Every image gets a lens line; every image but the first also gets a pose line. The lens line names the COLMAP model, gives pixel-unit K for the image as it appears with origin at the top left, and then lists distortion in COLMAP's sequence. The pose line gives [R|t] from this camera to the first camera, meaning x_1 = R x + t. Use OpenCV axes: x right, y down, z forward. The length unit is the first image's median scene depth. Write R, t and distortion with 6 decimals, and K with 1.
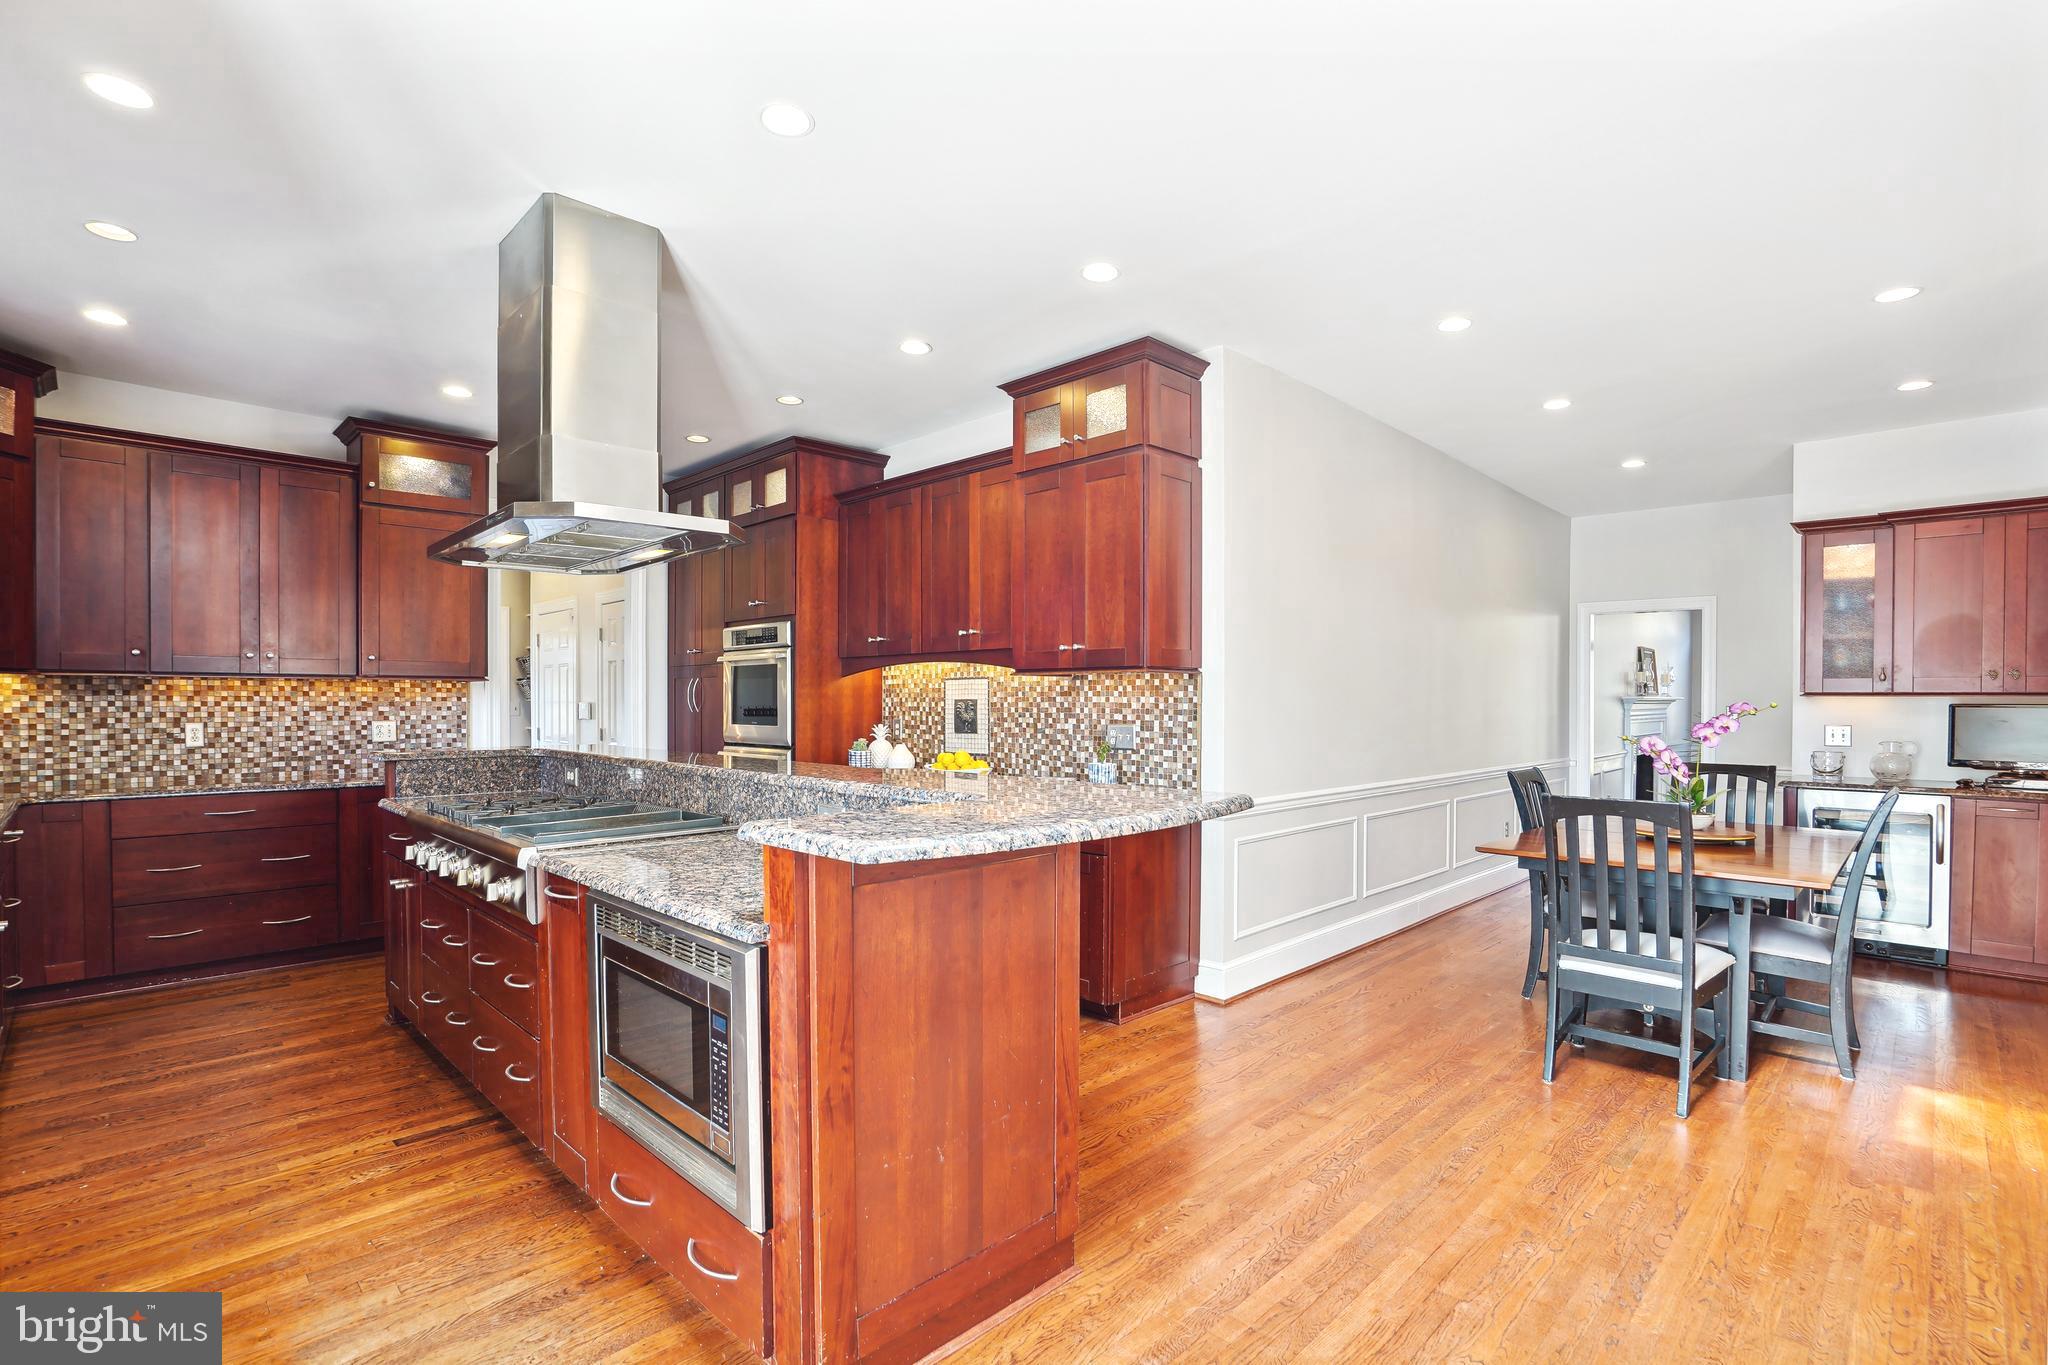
lens RADIAL K [[963.7, 0, 1023.2], [0, 963.7, 698.8], [0, 0, 1]] dist [-0.006299, -0.000345]
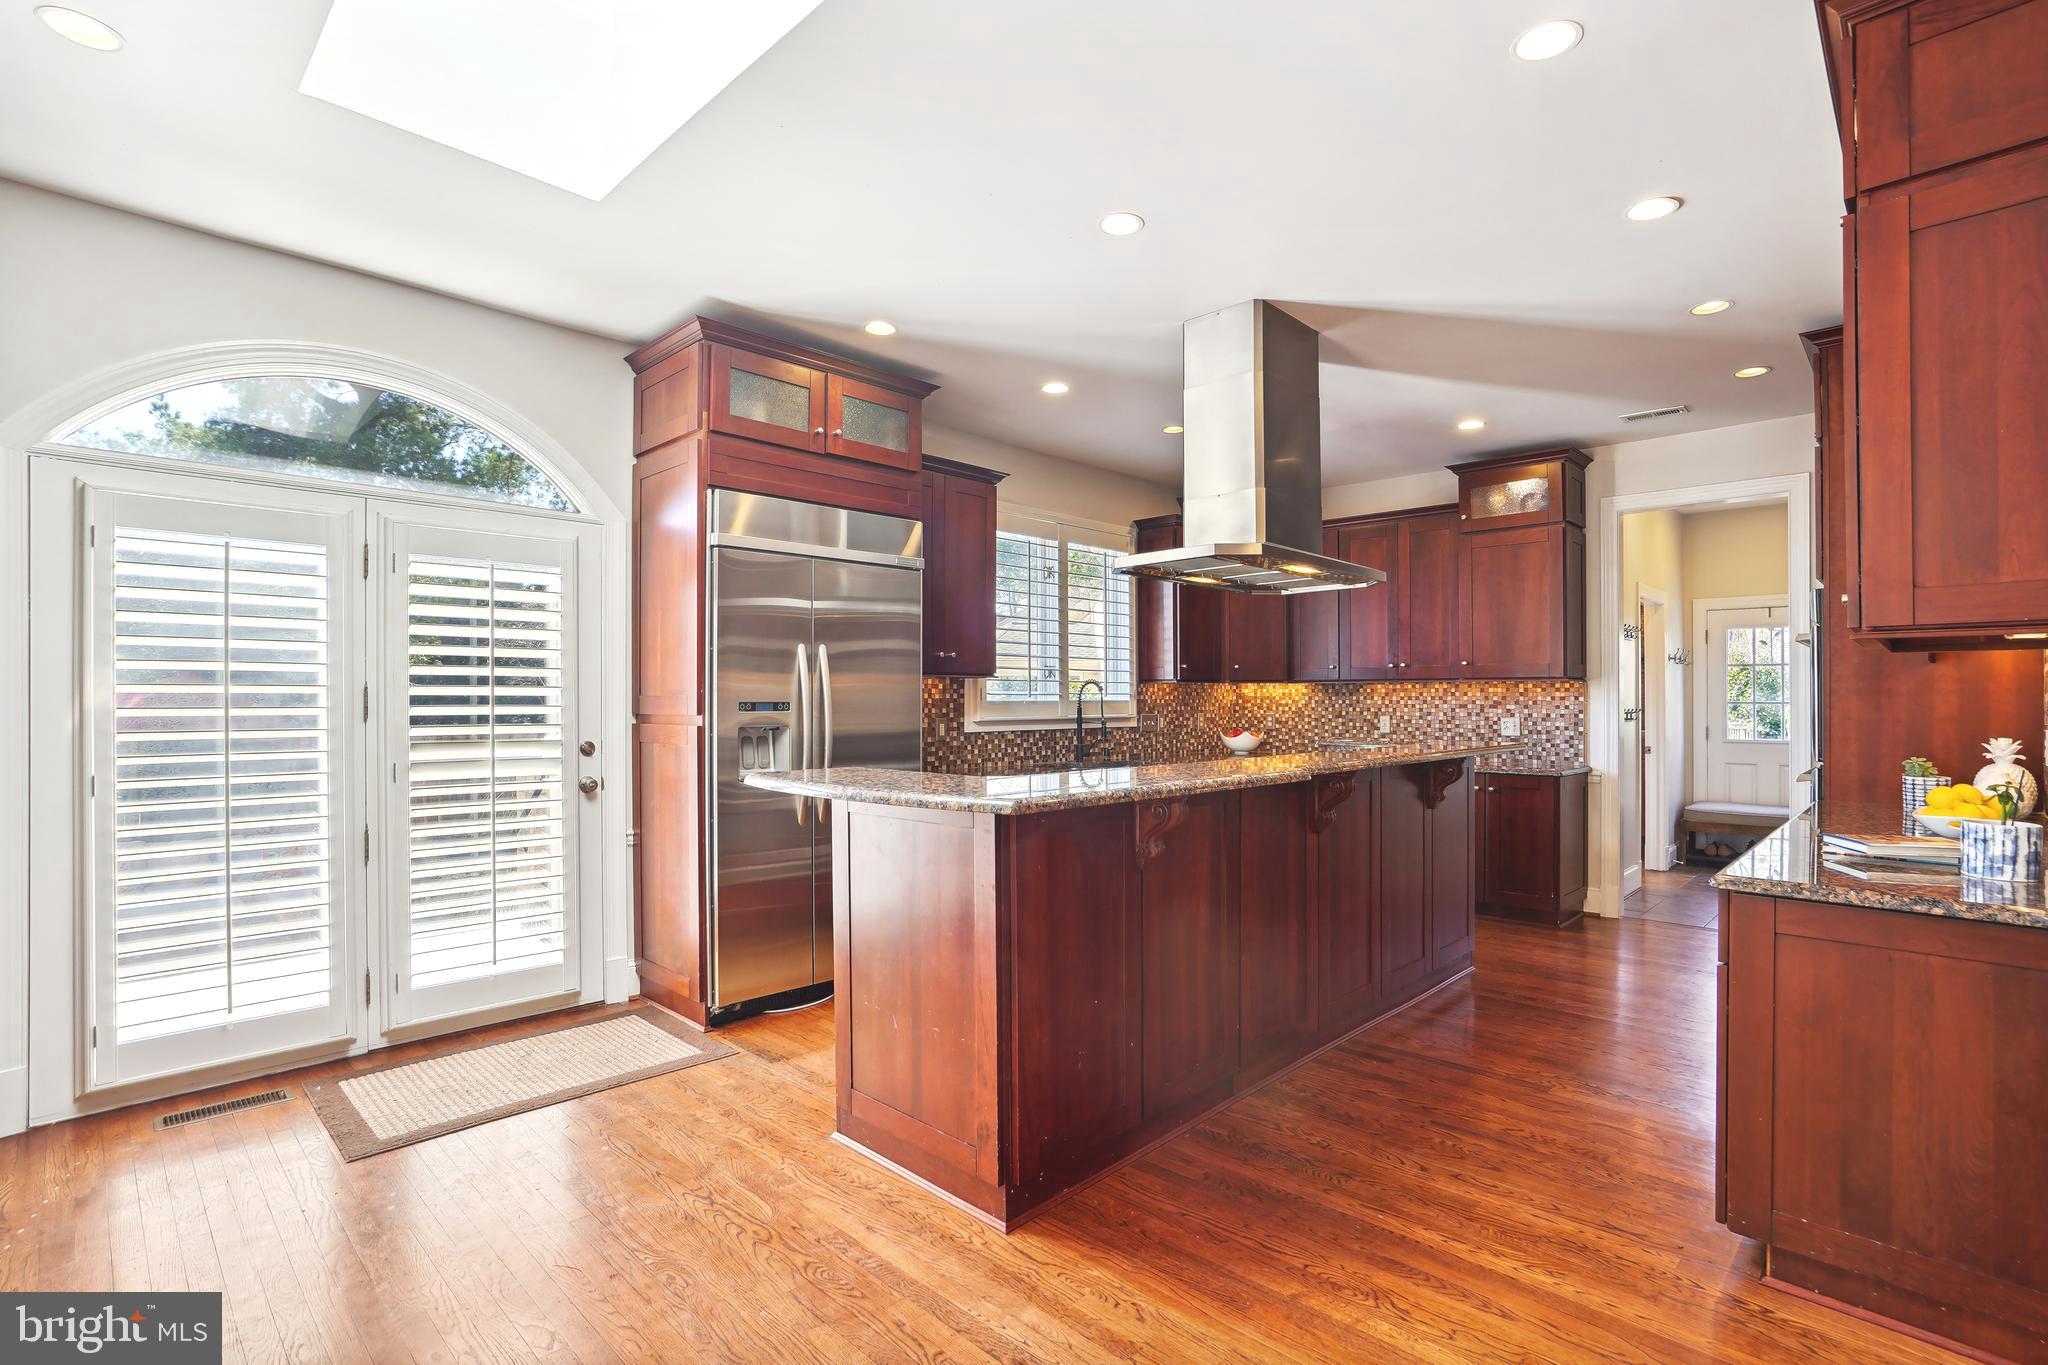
lens RADIAL K [[963.7, 0, 1023.2], [0, 963.7, 692.1], [0, 0, 1]] dist [-0.006299, -0.000345]
pose [[0.020081, -0.005255, -0.999785, 0.476981], [0.003731, 0.999980, -0.005181, -0.003496], [0.999791, -0.003626, 0.020100, 0.412152]]
